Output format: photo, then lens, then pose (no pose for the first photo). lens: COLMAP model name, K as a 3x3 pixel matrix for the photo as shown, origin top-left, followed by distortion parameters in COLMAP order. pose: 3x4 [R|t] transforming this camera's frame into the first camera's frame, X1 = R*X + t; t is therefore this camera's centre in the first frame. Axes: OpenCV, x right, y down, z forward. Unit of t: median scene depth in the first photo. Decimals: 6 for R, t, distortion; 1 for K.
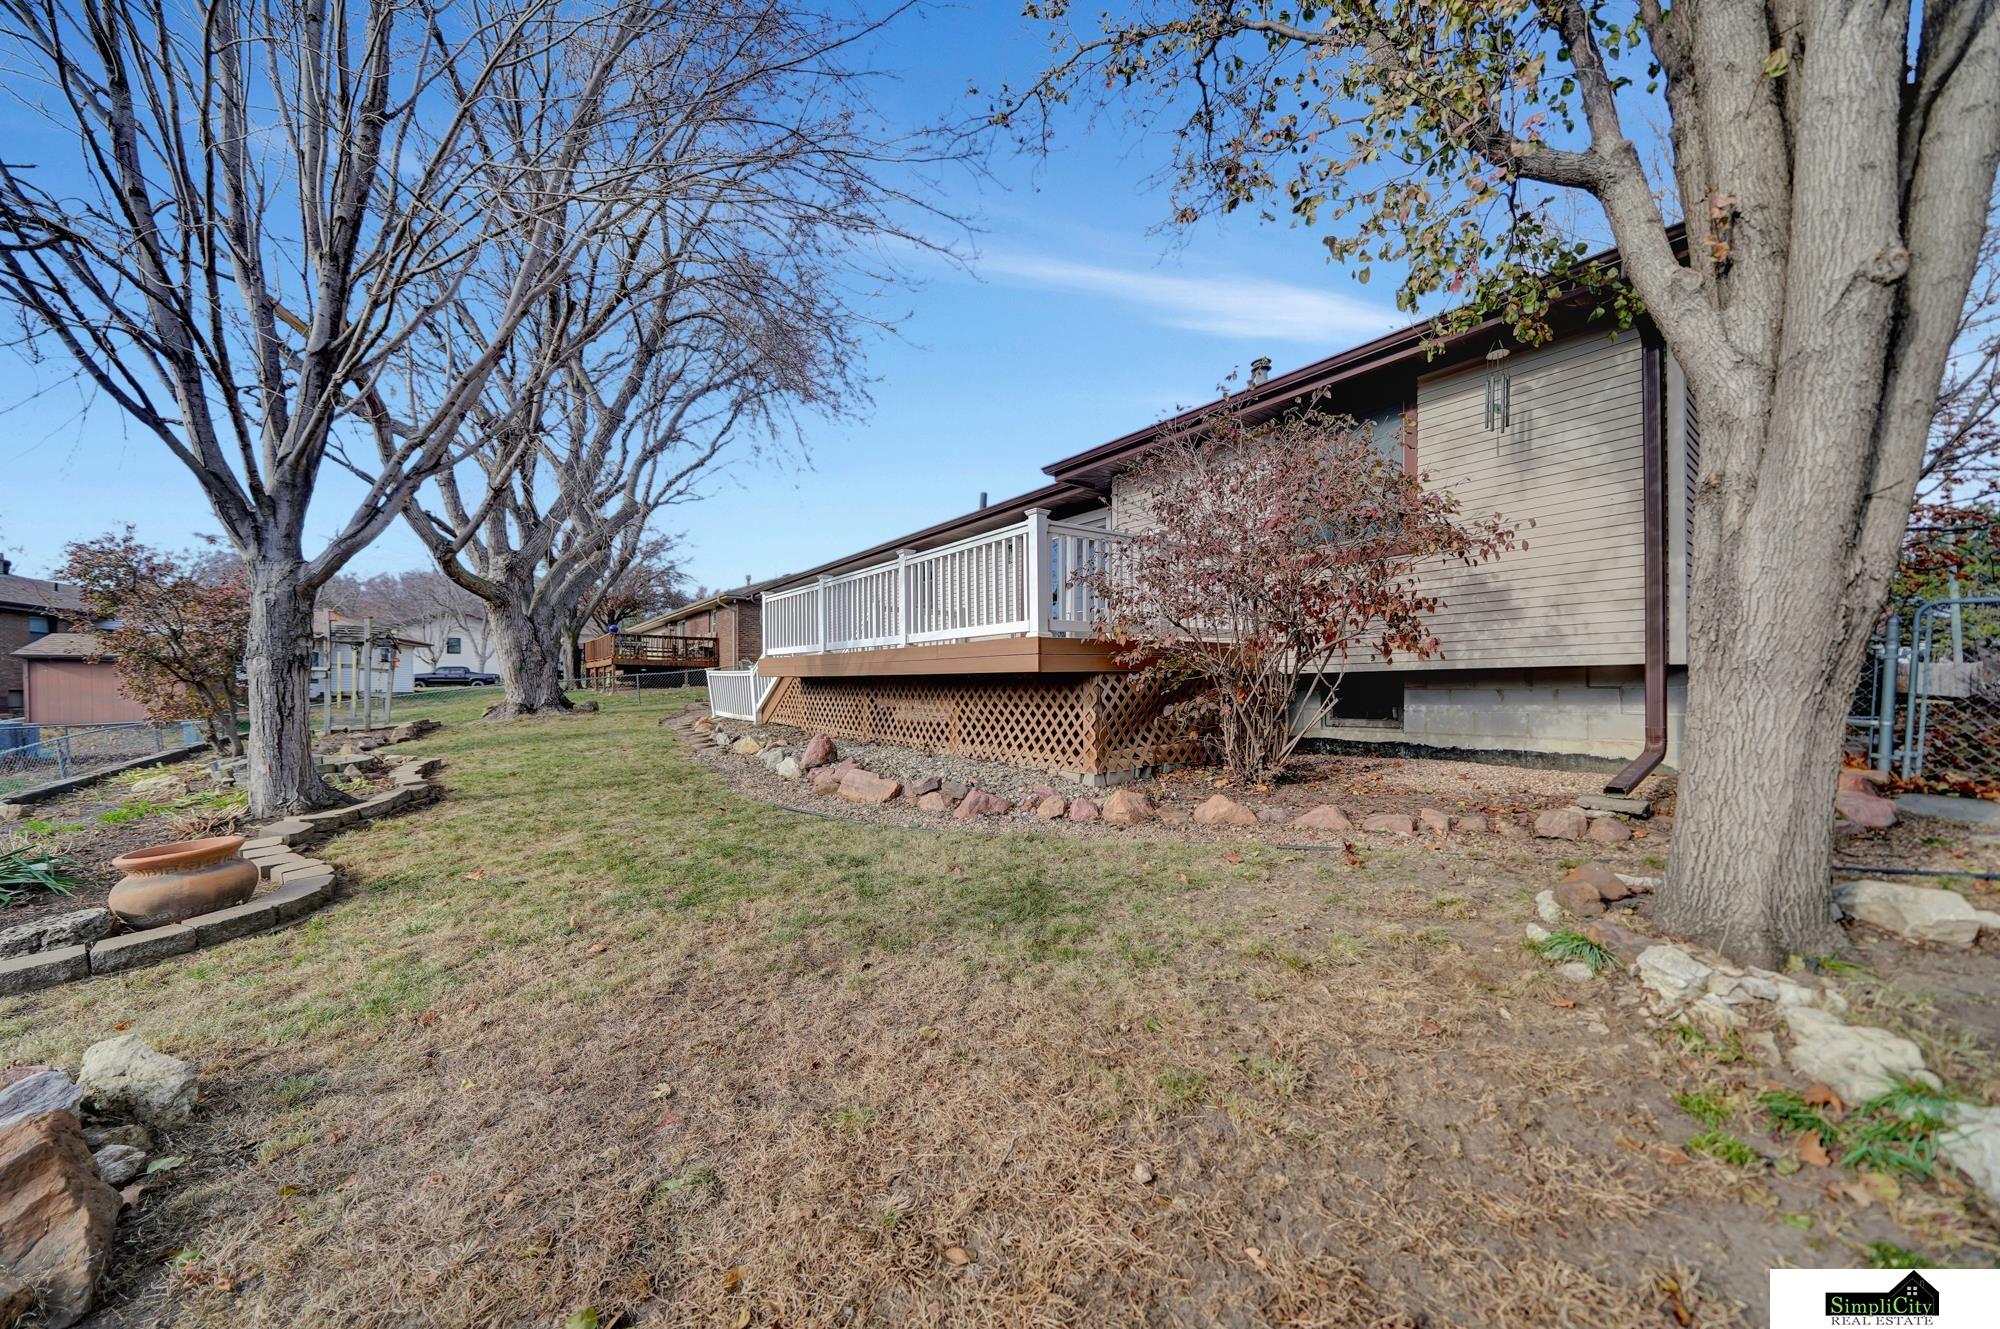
lens RADIAL K [[692.9, 0, 987.4], [0, 692.9, 604.2], [0, 0, 1]] dist [-0.002777, -0.001409]
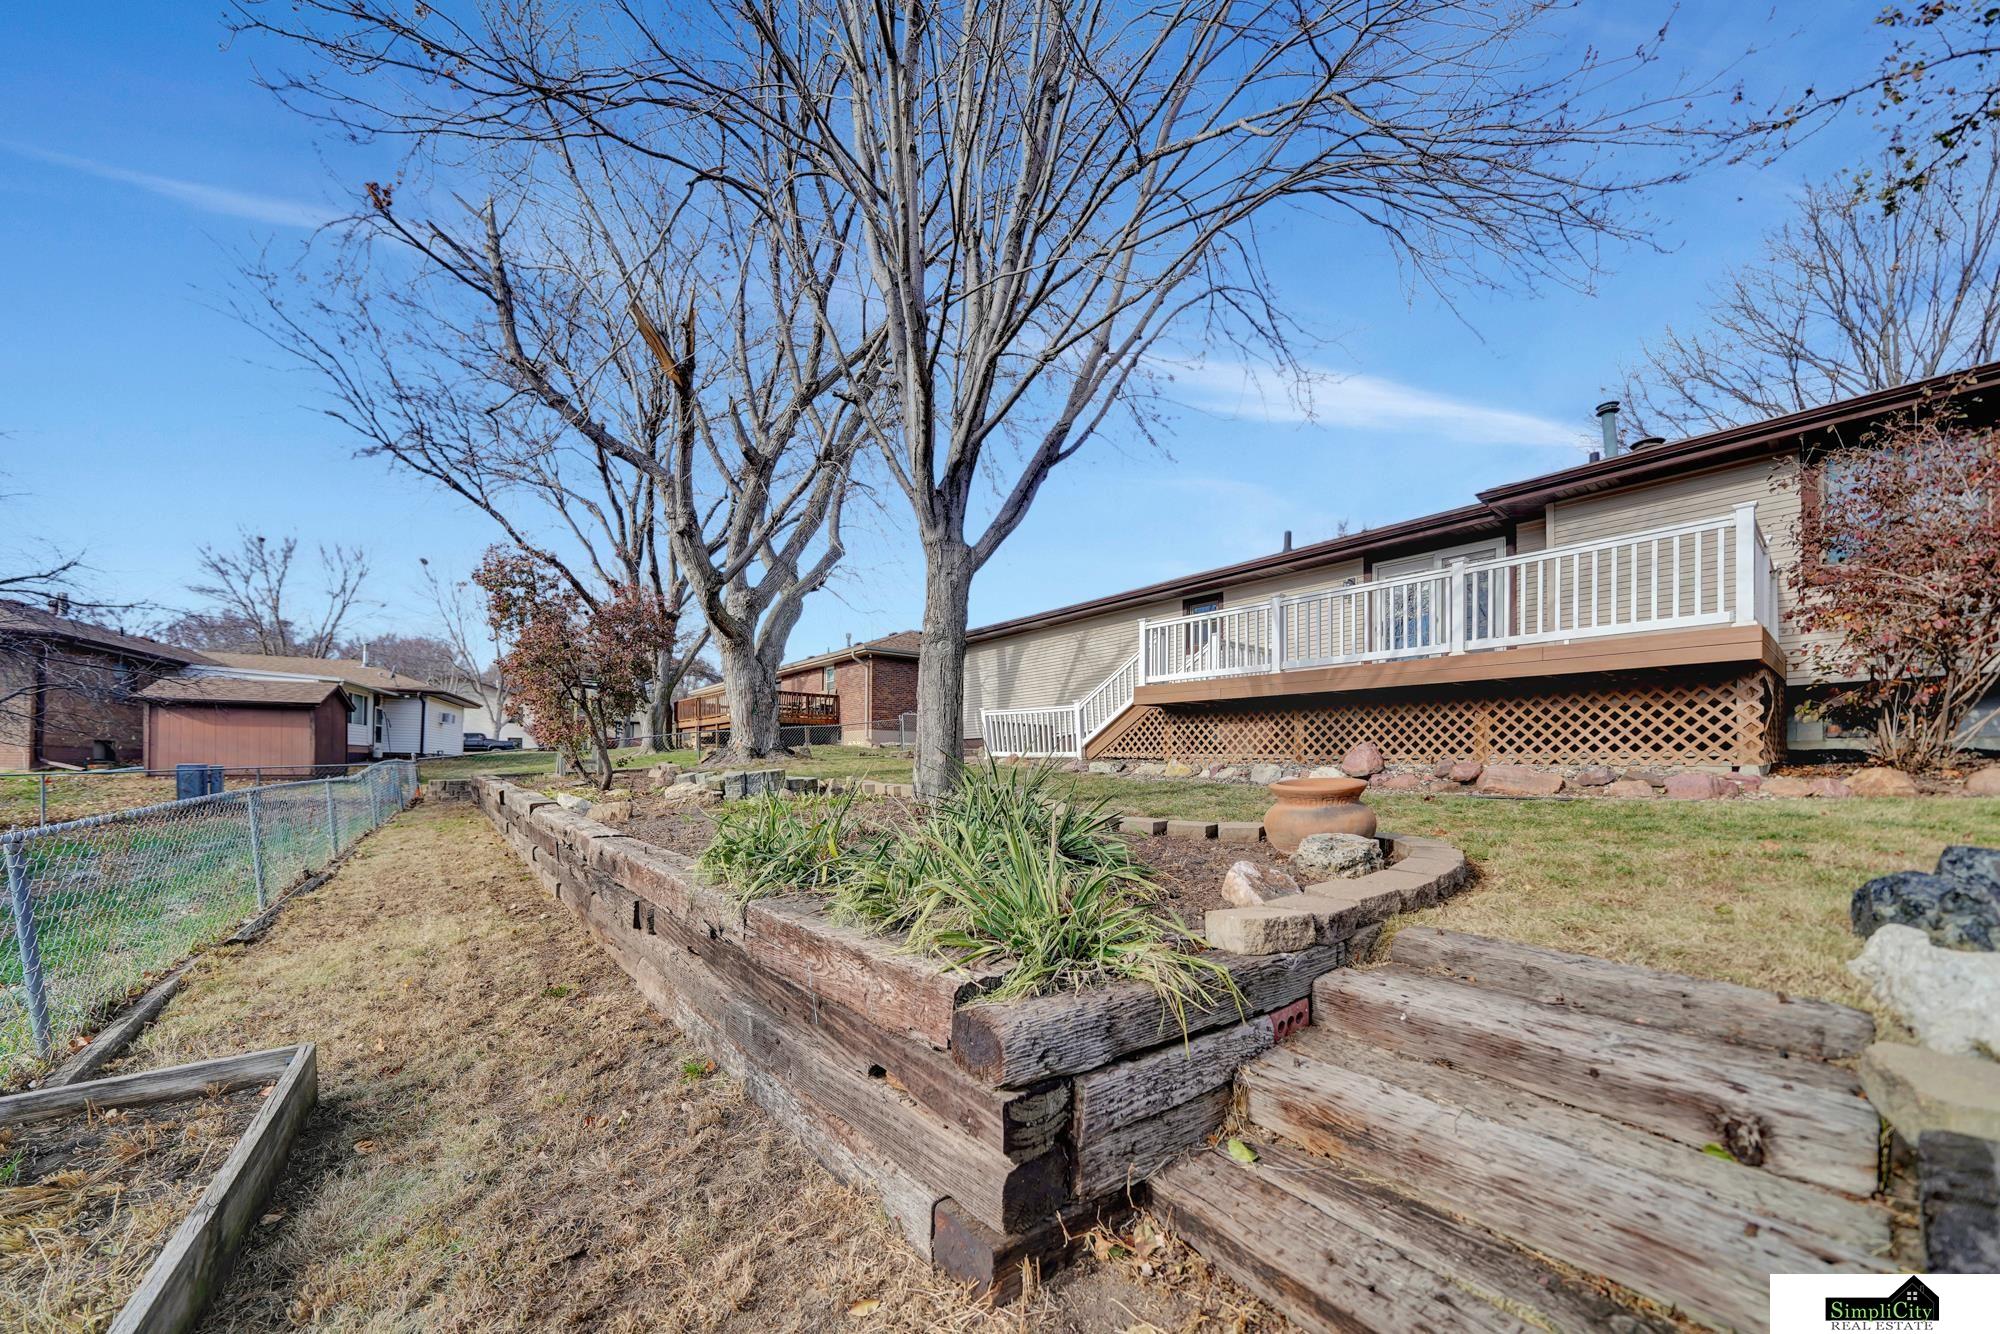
lens RADIAL K [[692.9, 0, 999.9], [0, 692.9, 659.4], [0, 0, 1]] dist [-0.002777, -0.001409]
pose [[0.998129, 0.011389, 0.060071, -0.416802], [-0.009422, 0.999413, -0.032931, 0.053116], [-0.060411, 0.032304, 0.997651, 0.016637]]
